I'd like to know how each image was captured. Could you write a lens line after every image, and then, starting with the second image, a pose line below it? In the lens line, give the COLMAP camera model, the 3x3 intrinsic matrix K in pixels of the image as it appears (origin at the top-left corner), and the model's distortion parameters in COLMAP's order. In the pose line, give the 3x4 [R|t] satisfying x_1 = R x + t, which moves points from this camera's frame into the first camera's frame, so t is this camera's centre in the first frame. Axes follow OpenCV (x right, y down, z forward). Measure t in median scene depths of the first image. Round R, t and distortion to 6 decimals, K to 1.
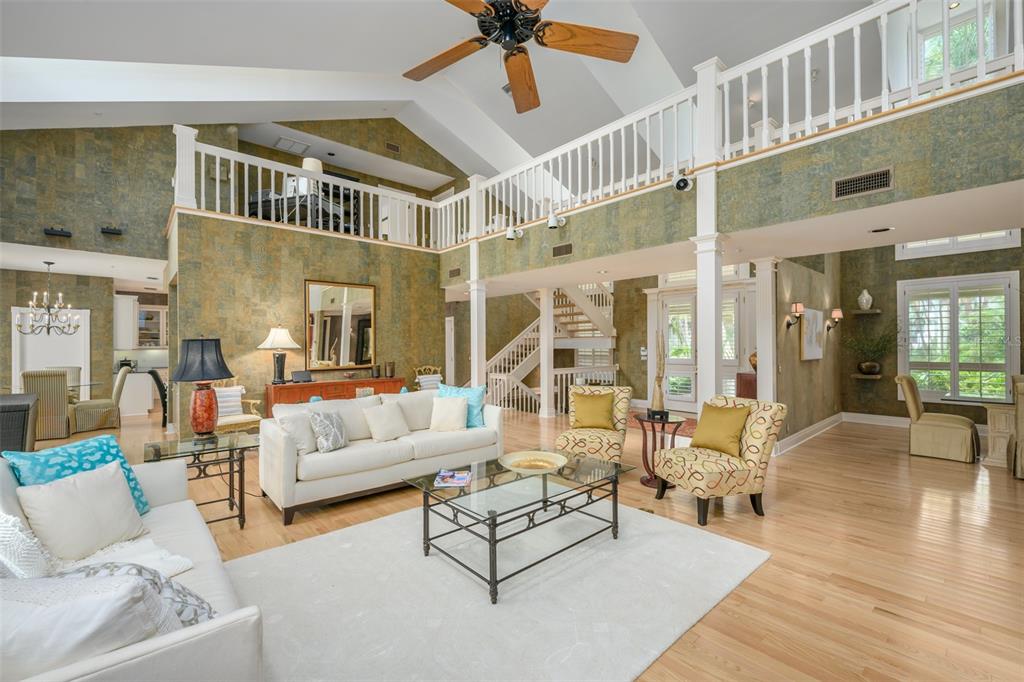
lens RADIAL K [[422.6, 0, 516.5], [0, 422.6, 340.0], [0, 0, 1]] dist [0.000313, 0.000175]
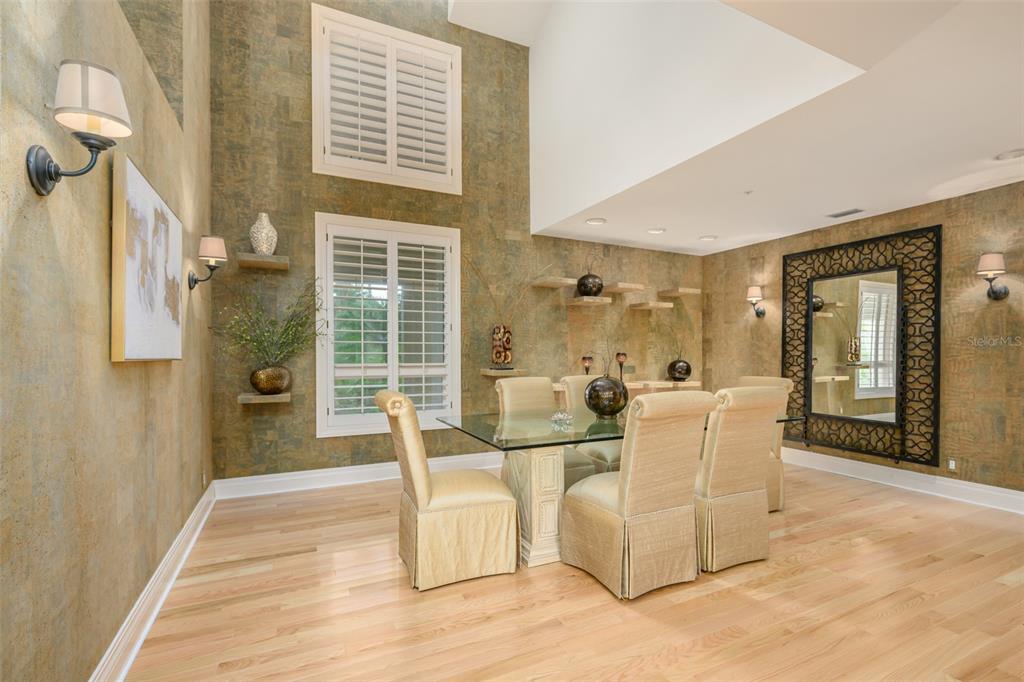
lens RADIAL K [[489.5, 0, 544.8], [0, 489.5, 360.8], [0, 0, 1]] dist [0.004360, 0.000510]
pose [[0.255075, -0.009048, 0.966879, 0.379774], [-0.009252, 0.999888, 0.011798, 0.035675], [-0.966877, -0.011955, 0.254963, 0.562989]]
